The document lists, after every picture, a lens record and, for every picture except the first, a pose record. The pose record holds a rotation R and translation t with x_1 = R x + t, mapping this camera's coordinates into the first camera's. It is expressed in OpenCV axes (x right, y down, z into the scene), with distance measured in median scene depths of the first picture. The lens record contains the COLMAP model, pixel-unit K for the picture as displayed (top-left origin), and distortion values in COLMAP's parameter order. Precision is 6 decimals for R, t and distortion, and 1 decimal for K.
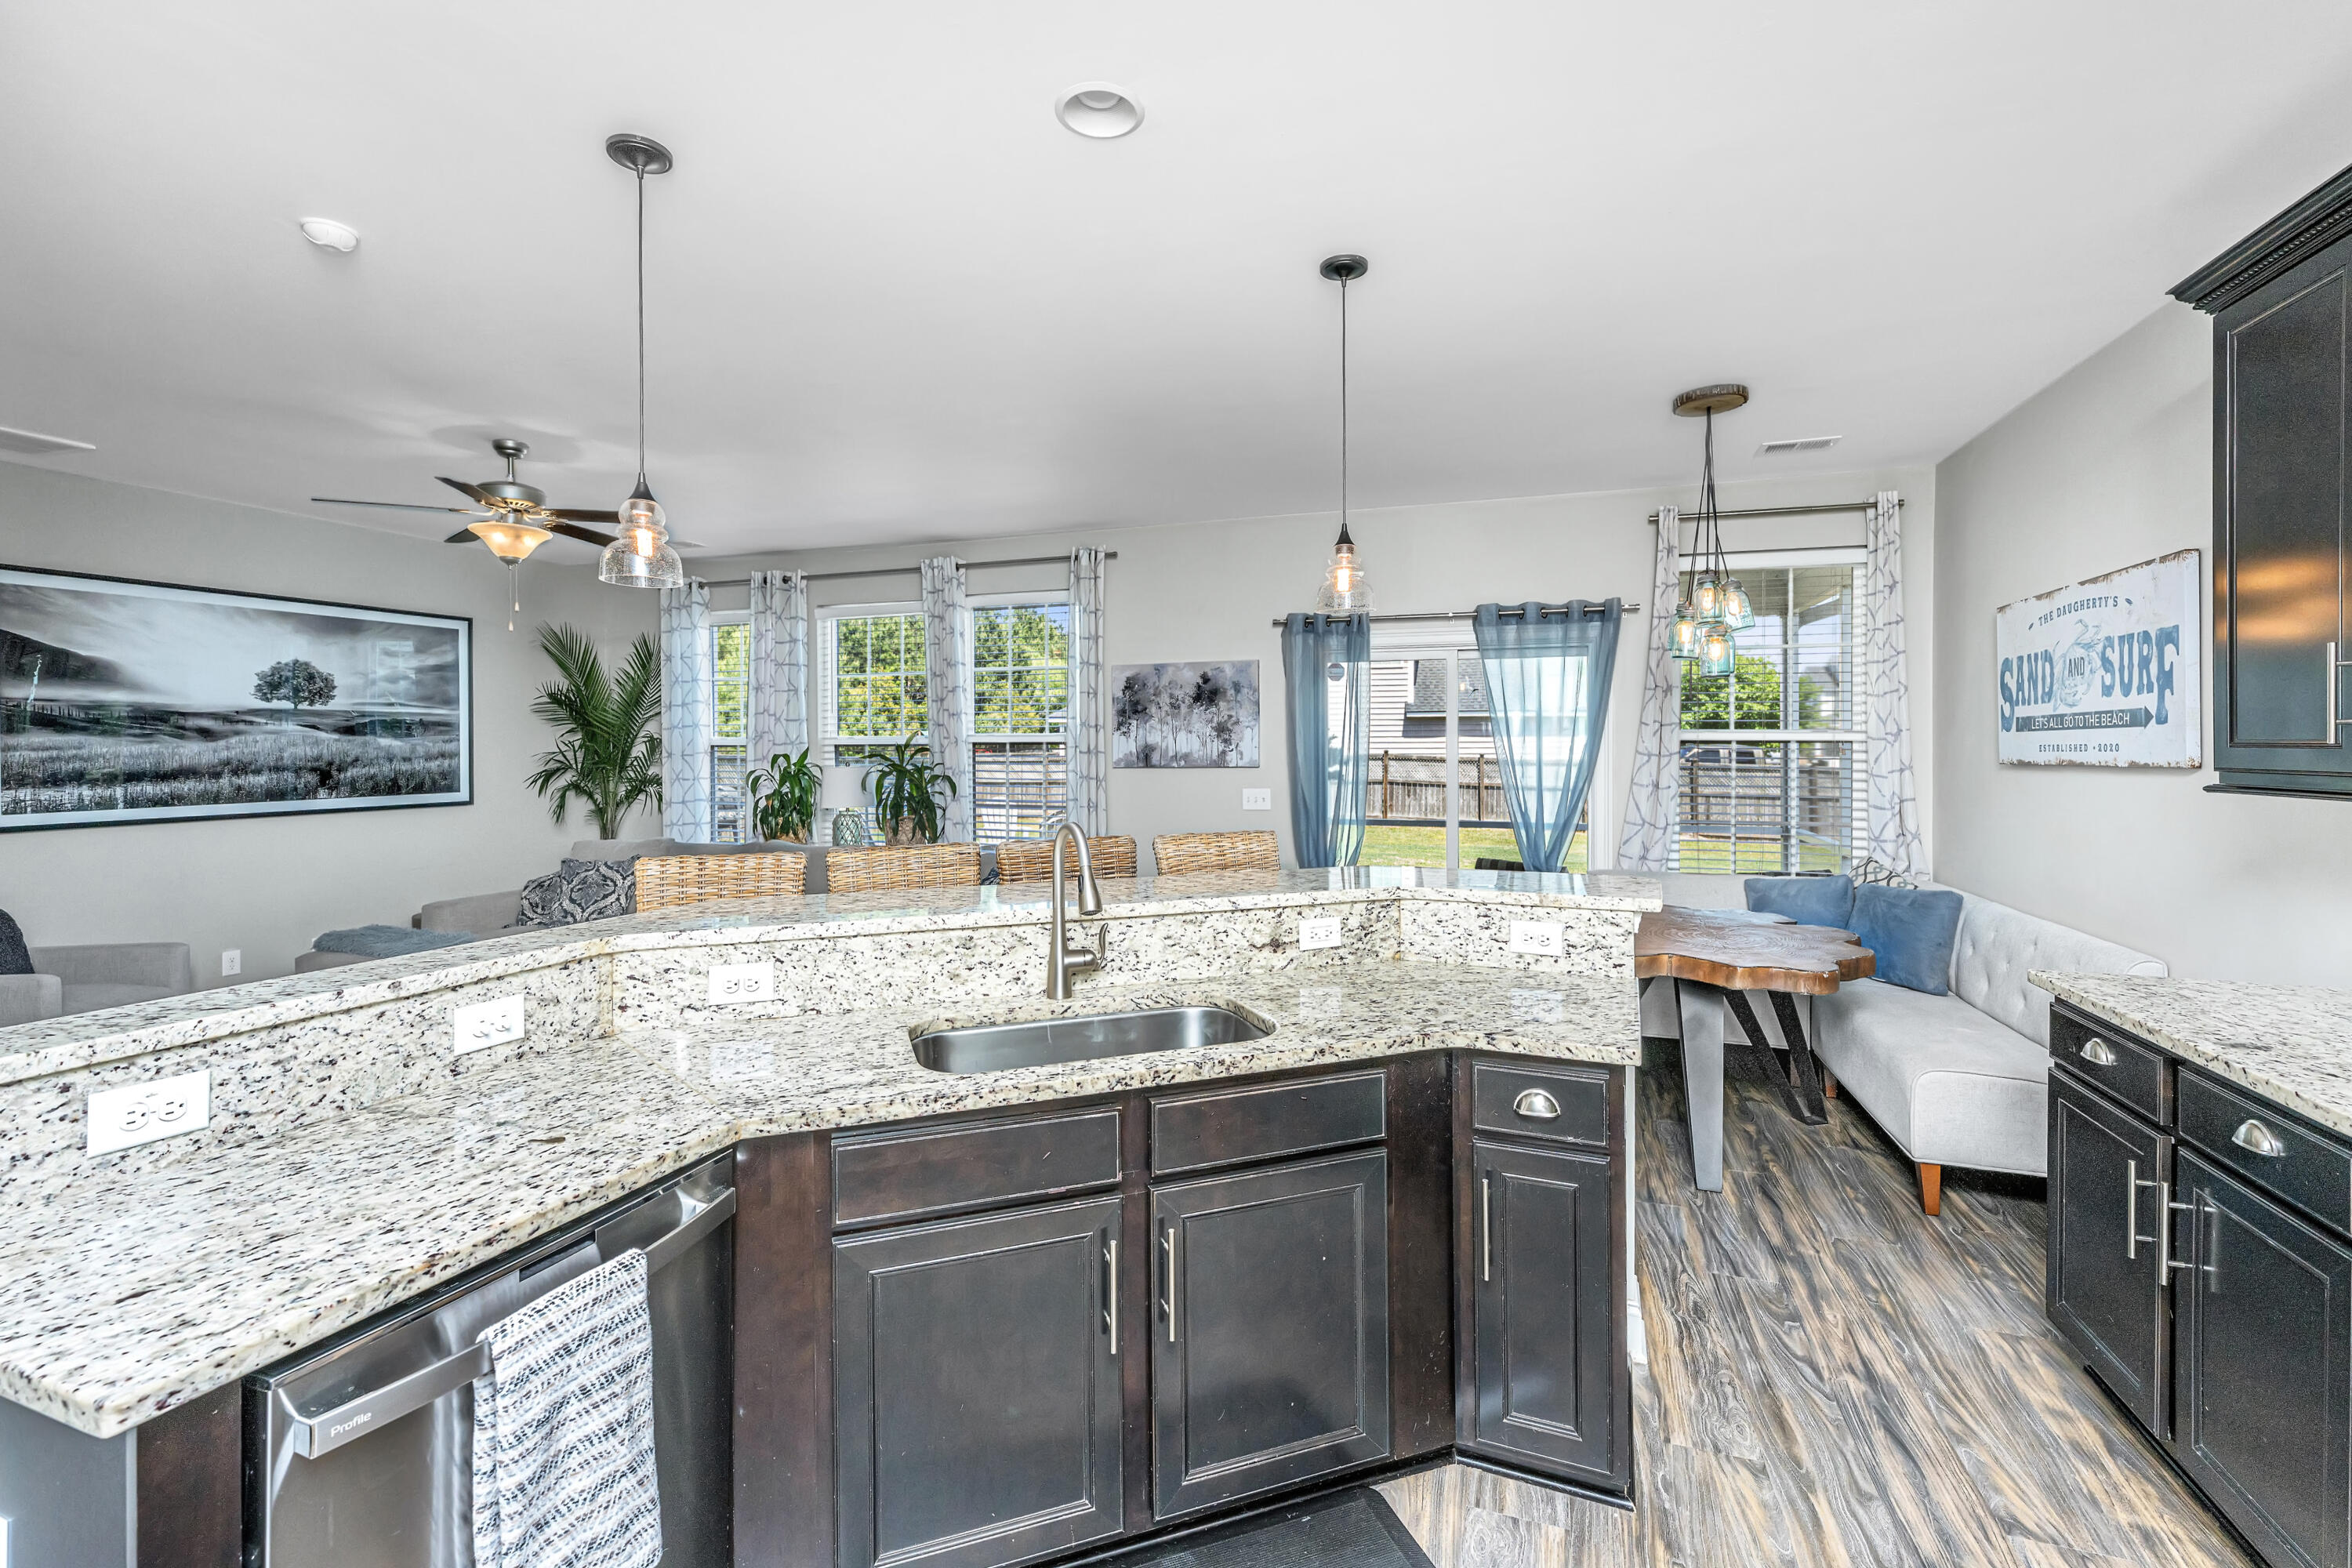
lens RADIAL K [[992.9, 0, 1247.0], [0, 992.9, 752.2], [0, 0, 1]] dist [-0.002125, -0.000646]
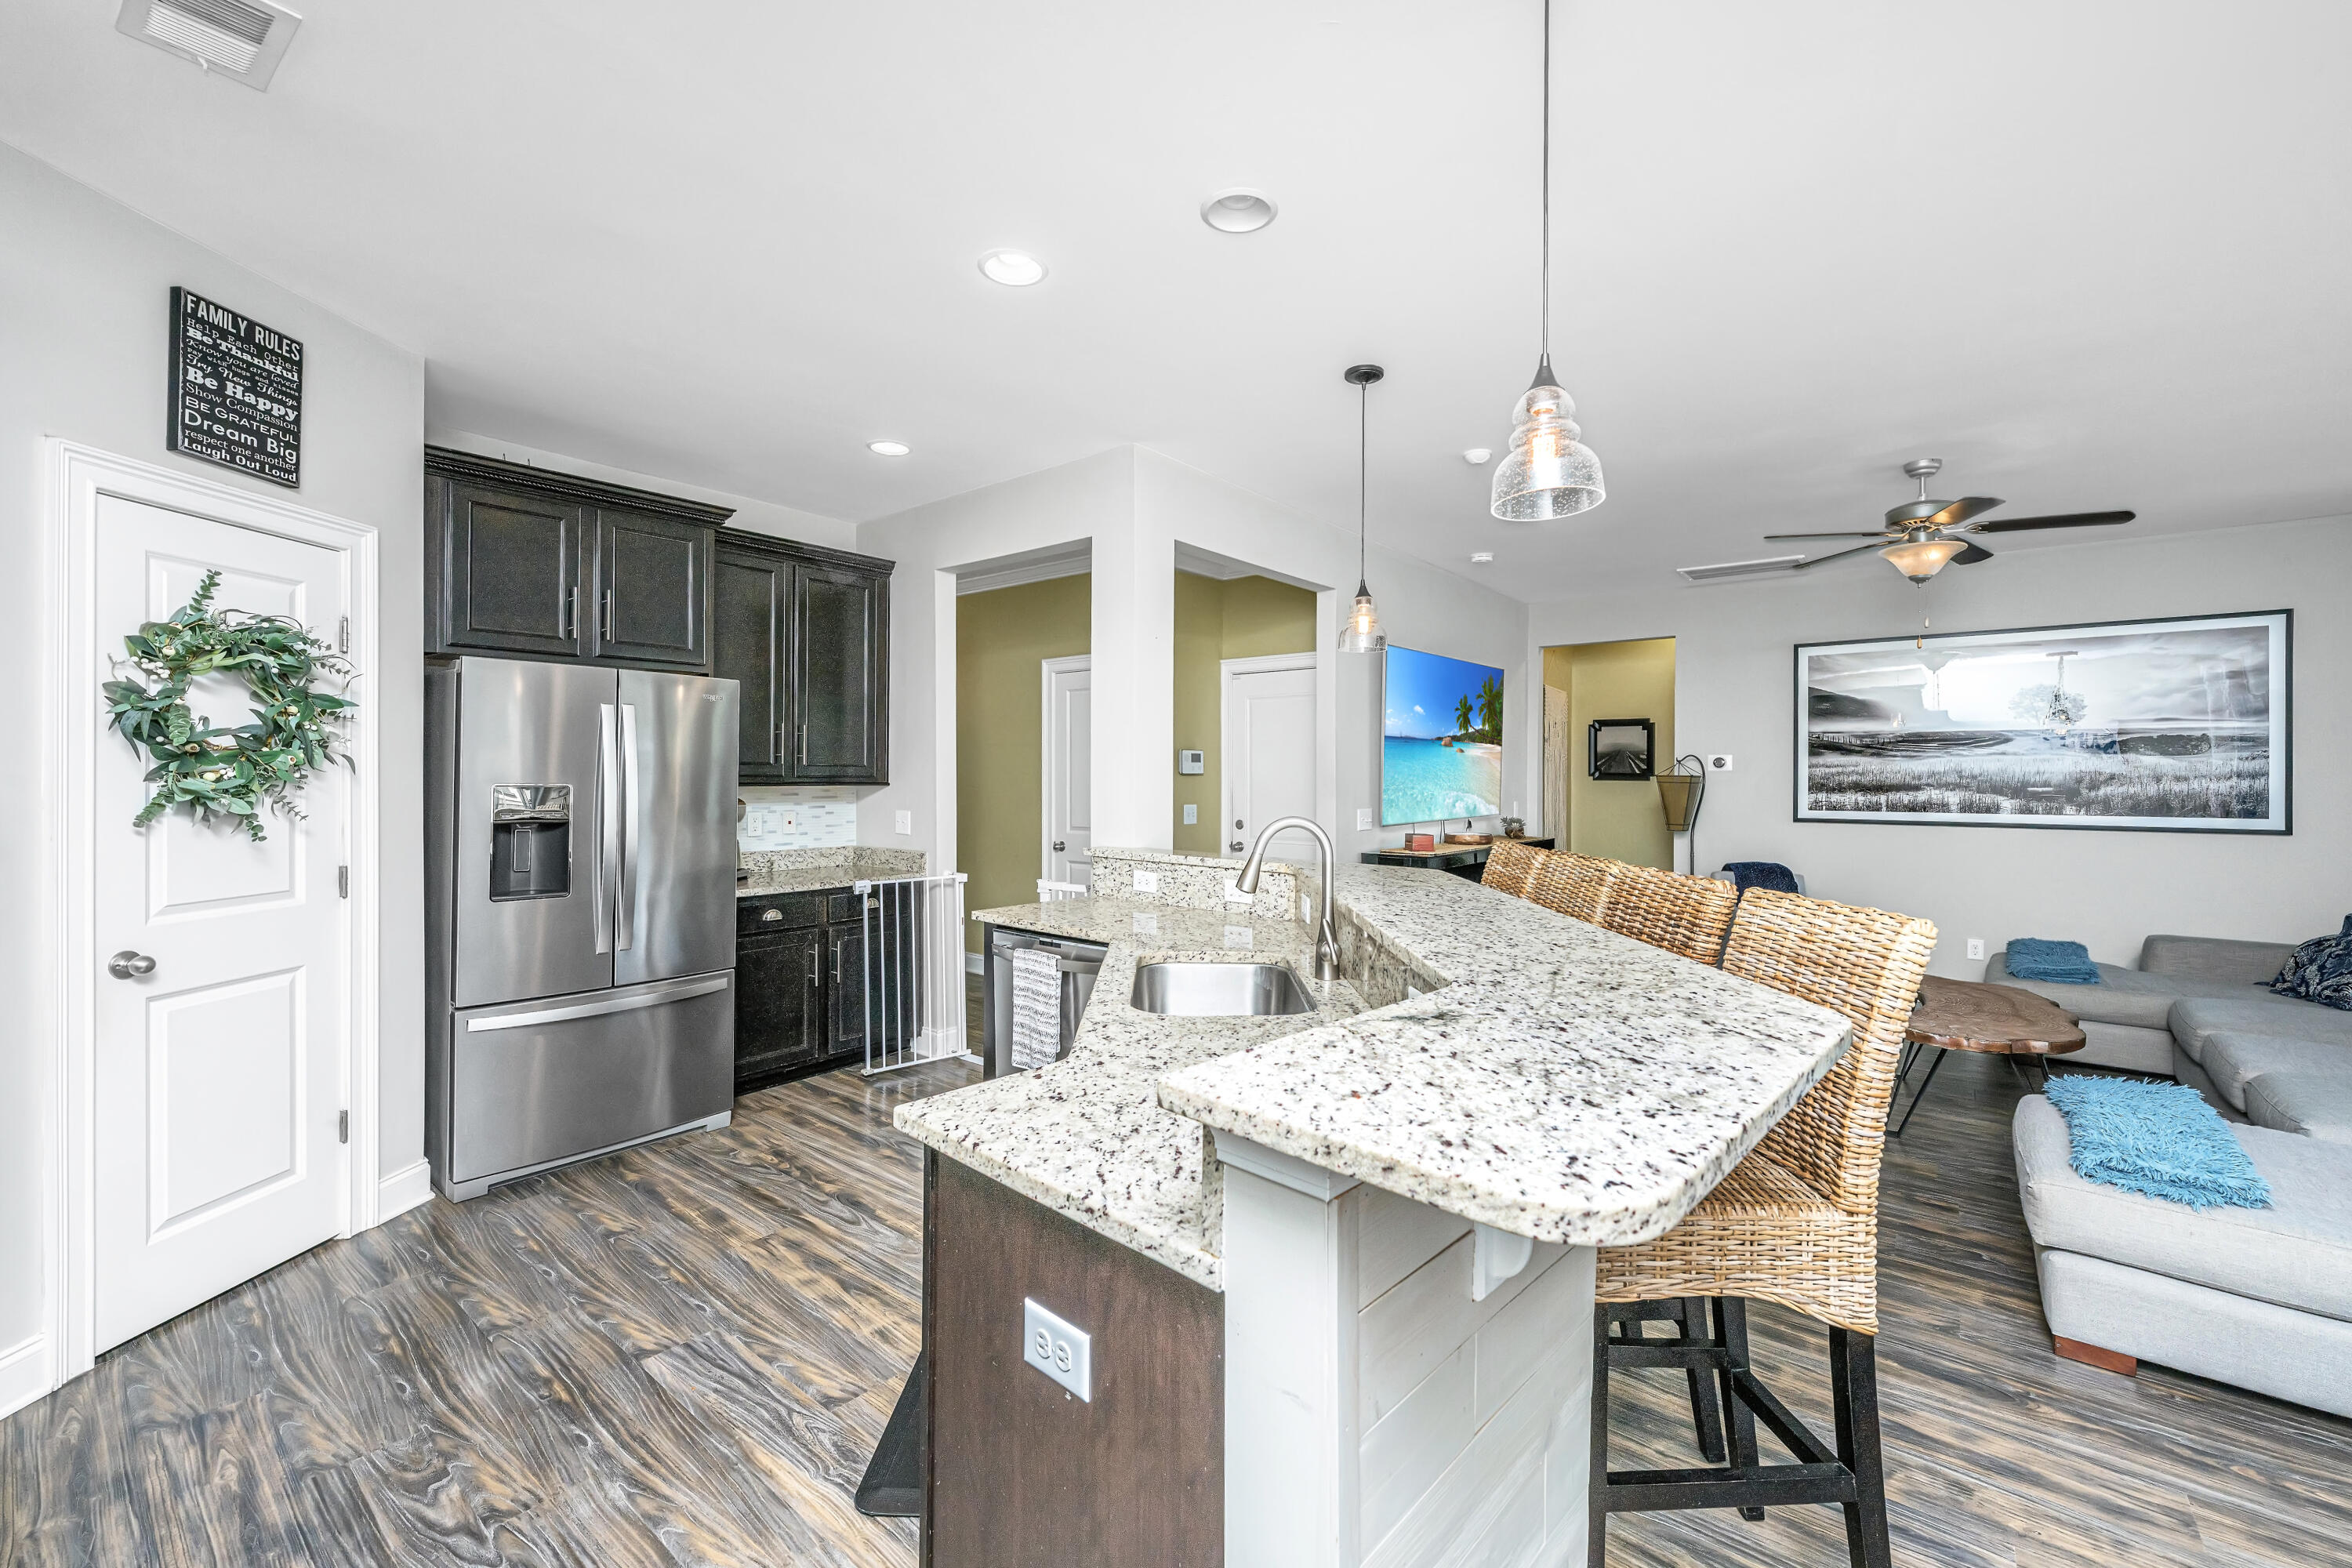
lens RADIAL K [[947.6, 0, 1177.4], [0, 947.6, 780.9], [0, 0, 1]] dist [0.000582, -0.000225]
pose [[-0.371306, 0.008419, -0.928473, 0.329686], [-0.009164, 0.999877, 0.012731, 0.006947], [0.928466, 0.013235, -0.371183, 0.480877]]
